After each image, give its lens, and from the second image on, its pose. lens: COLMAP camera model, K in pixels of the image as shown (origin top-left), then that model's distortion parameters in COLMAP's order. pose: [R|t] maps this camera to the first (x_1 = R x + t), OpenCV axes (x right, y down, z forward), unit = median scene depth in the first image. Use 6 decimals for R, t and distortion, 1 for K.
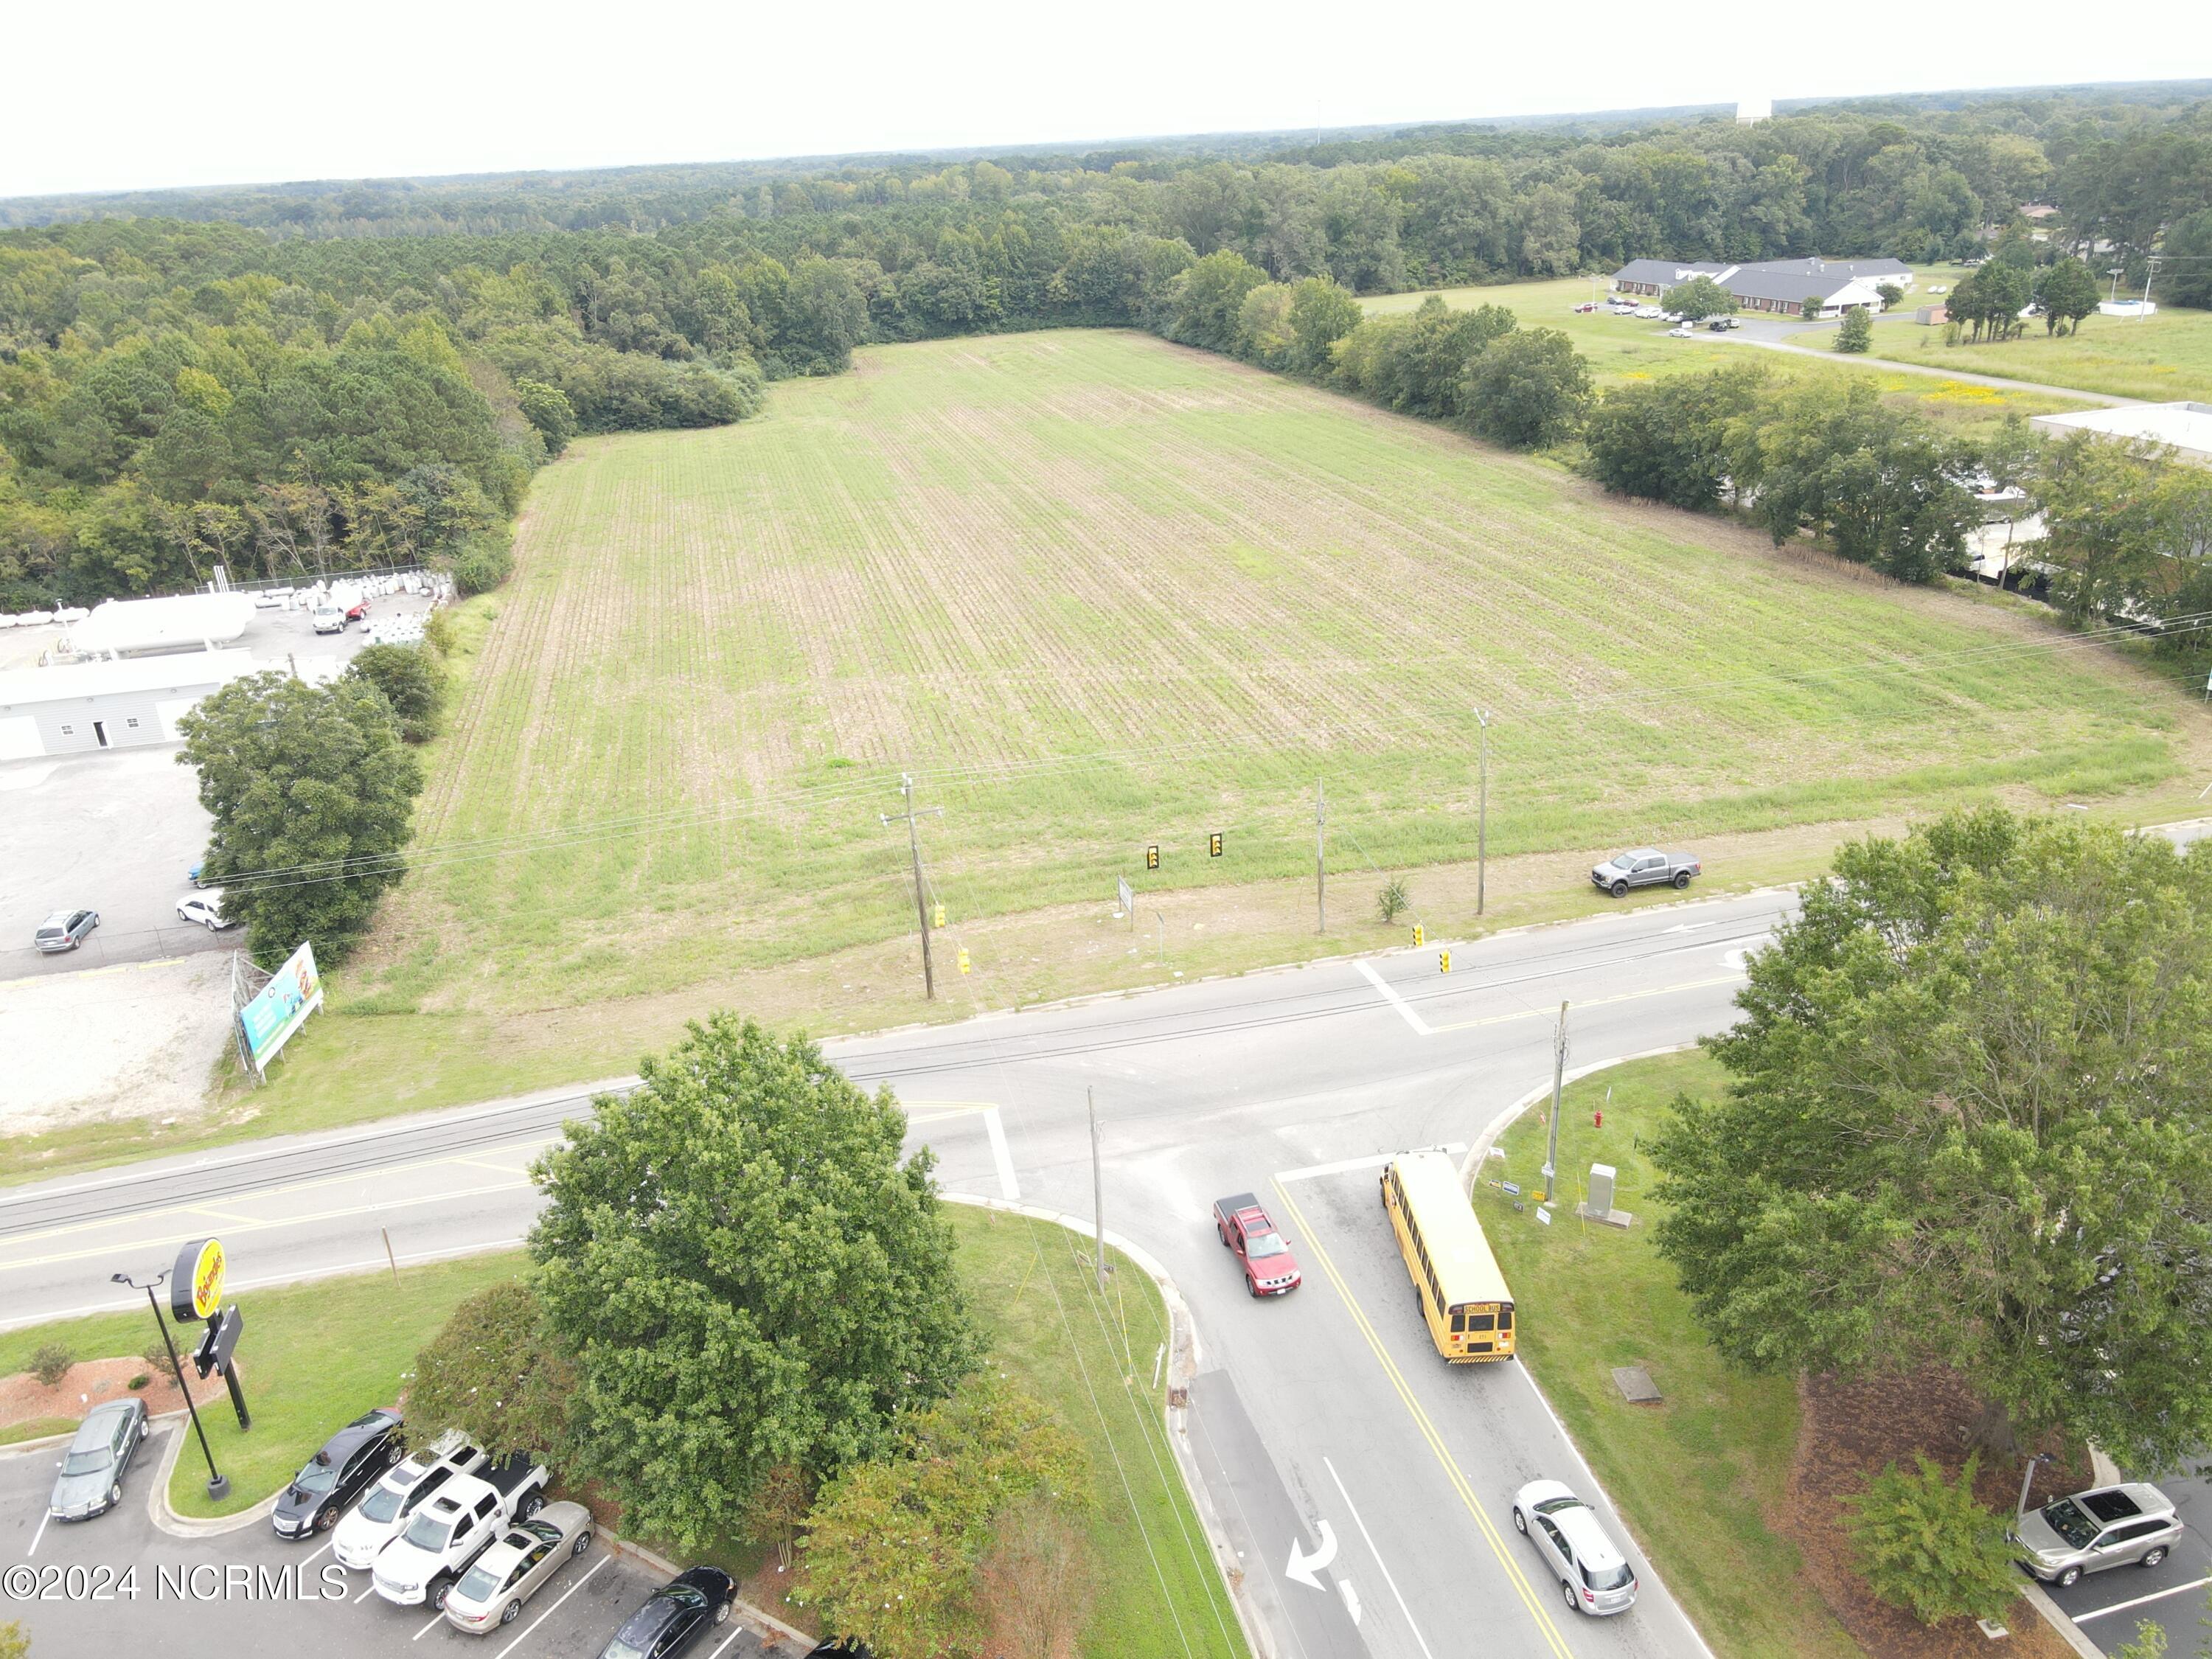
lens RADIAL K [[1616.6, 0, 1101.7], [0, 1616.6, 836.6], [0, 0, 1]] dist [0.018219, -0.000582]
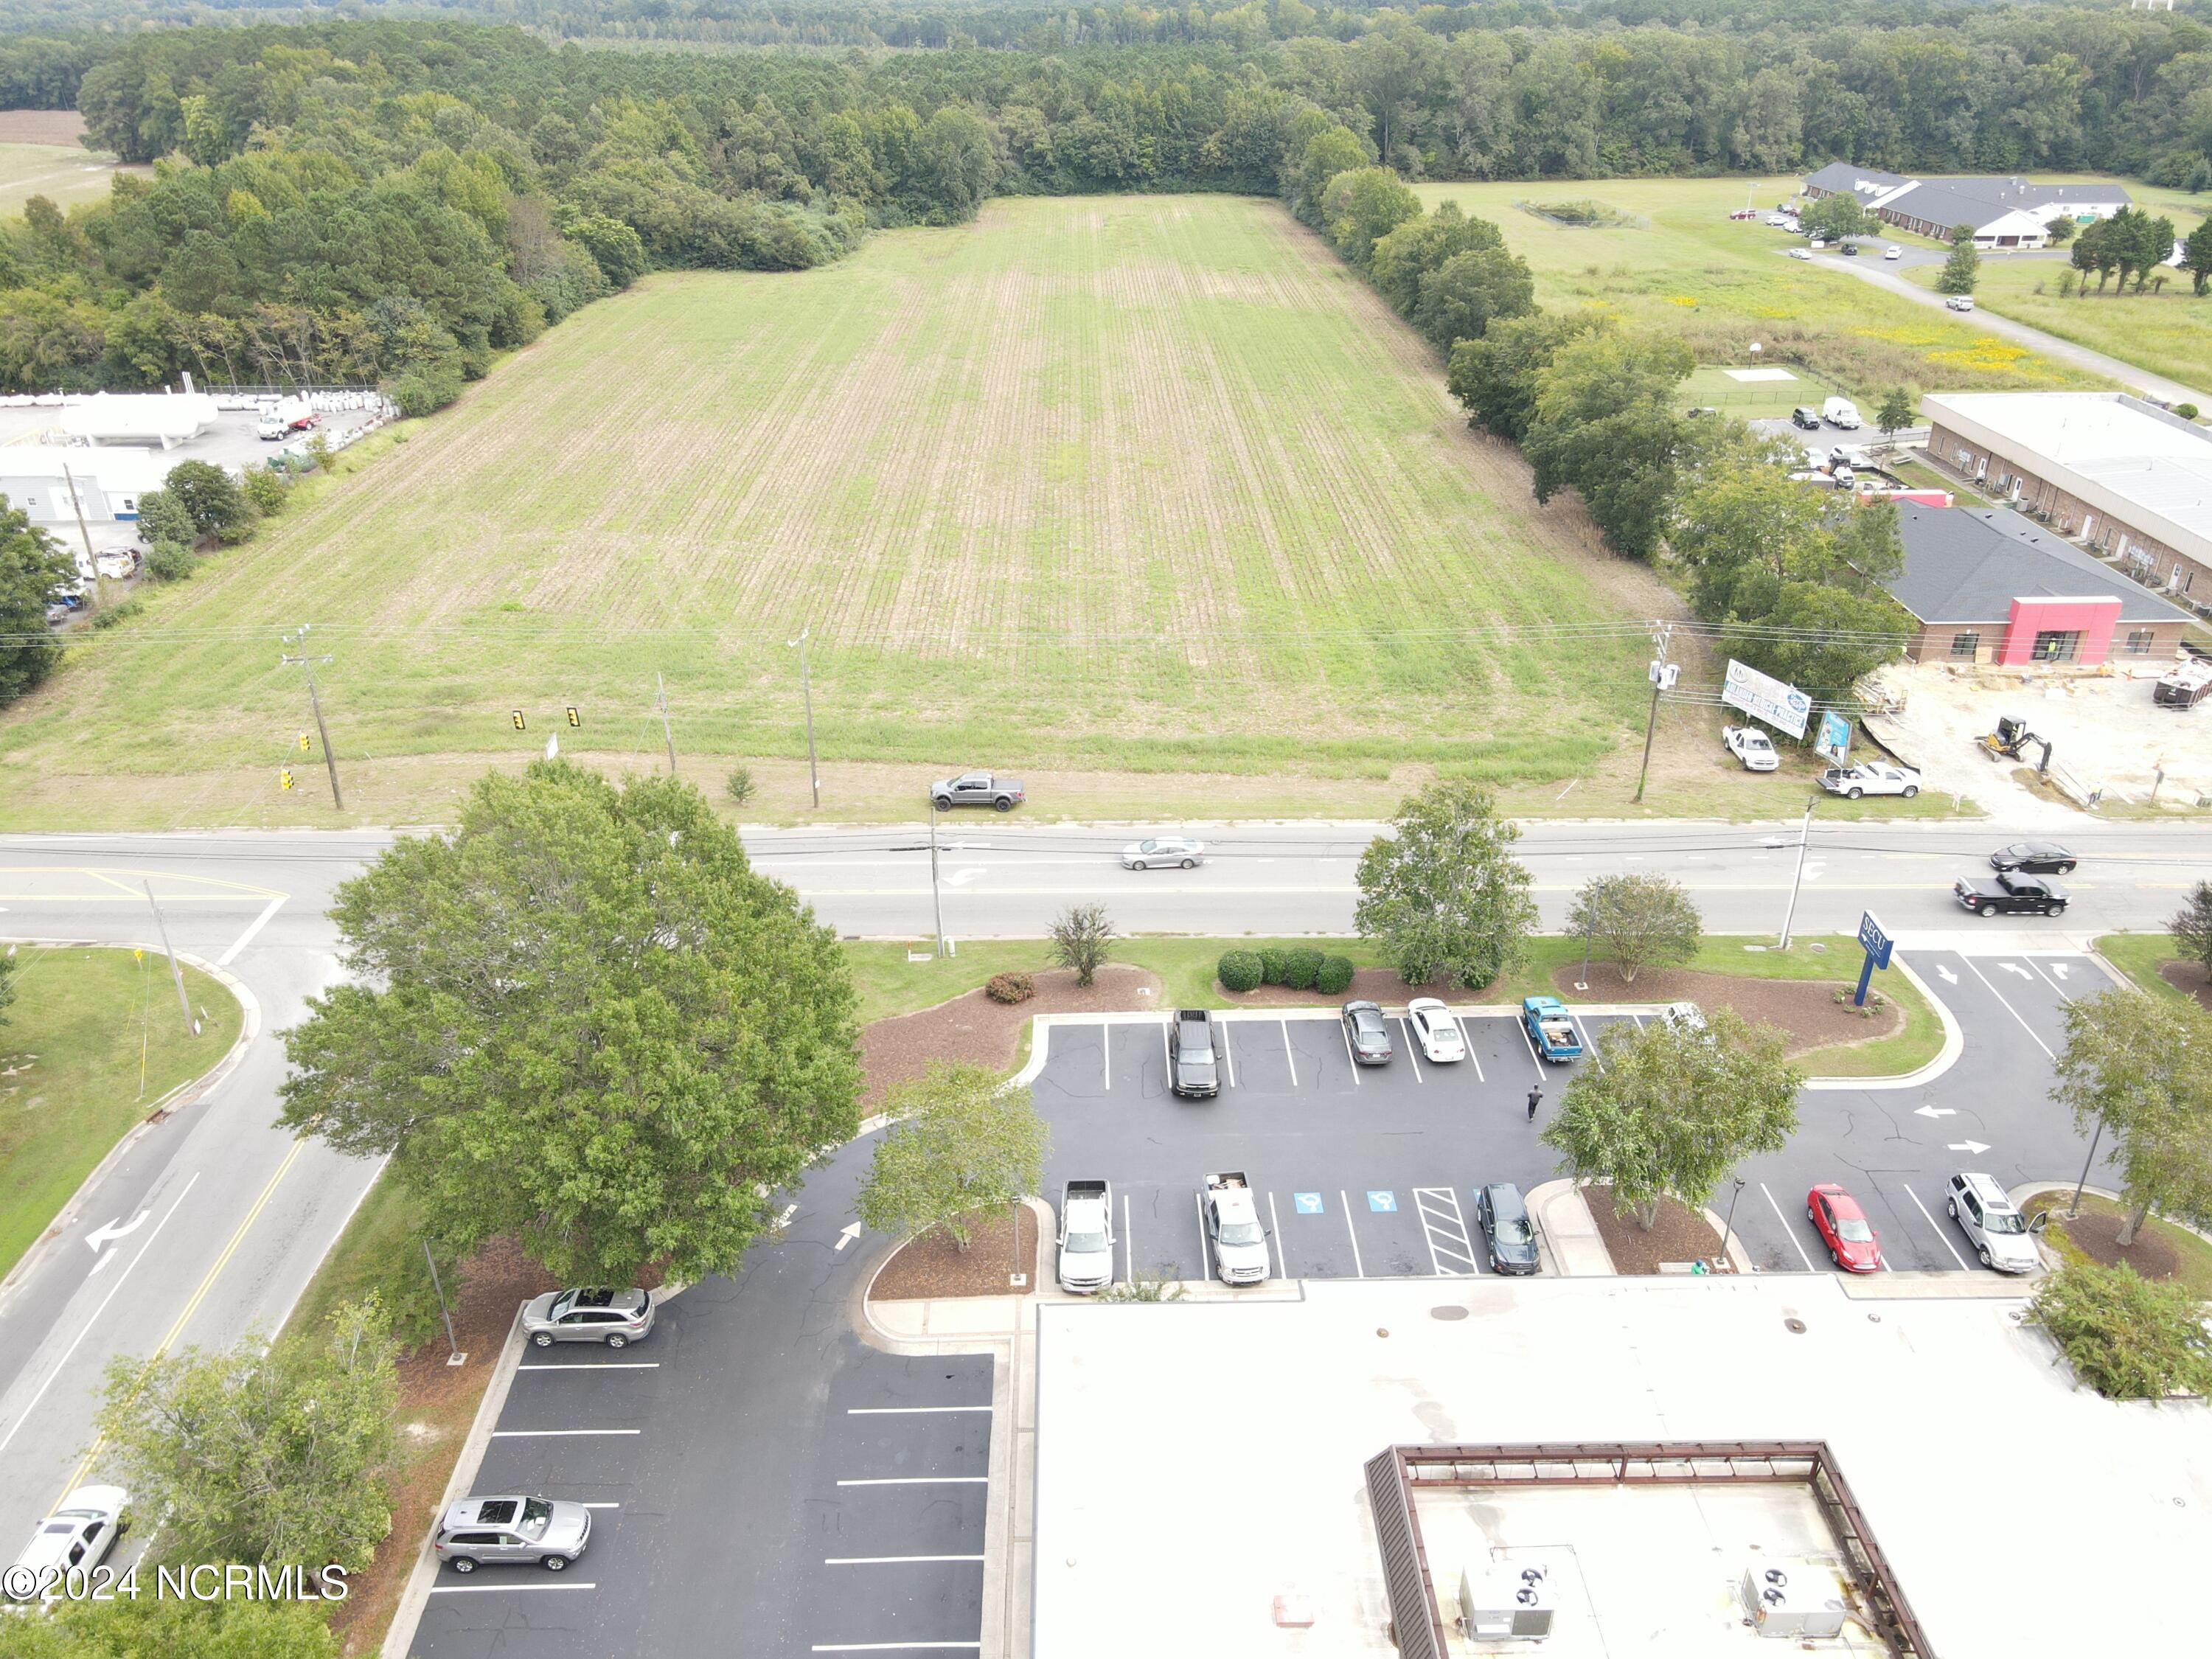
lens RADIAL K [[1616.6, 0, 1101.7], [0, 1616.6, 836.6], [0, 0, 1]] dist [0.018219, -0.000582]
pose [[0.973143, 0.147230, -0.176963, 0.207110], [-0.130292, 0.986021, 0.103856, -0.025297], [0.189780, -0.078010, 0.978723, -0.030858]]
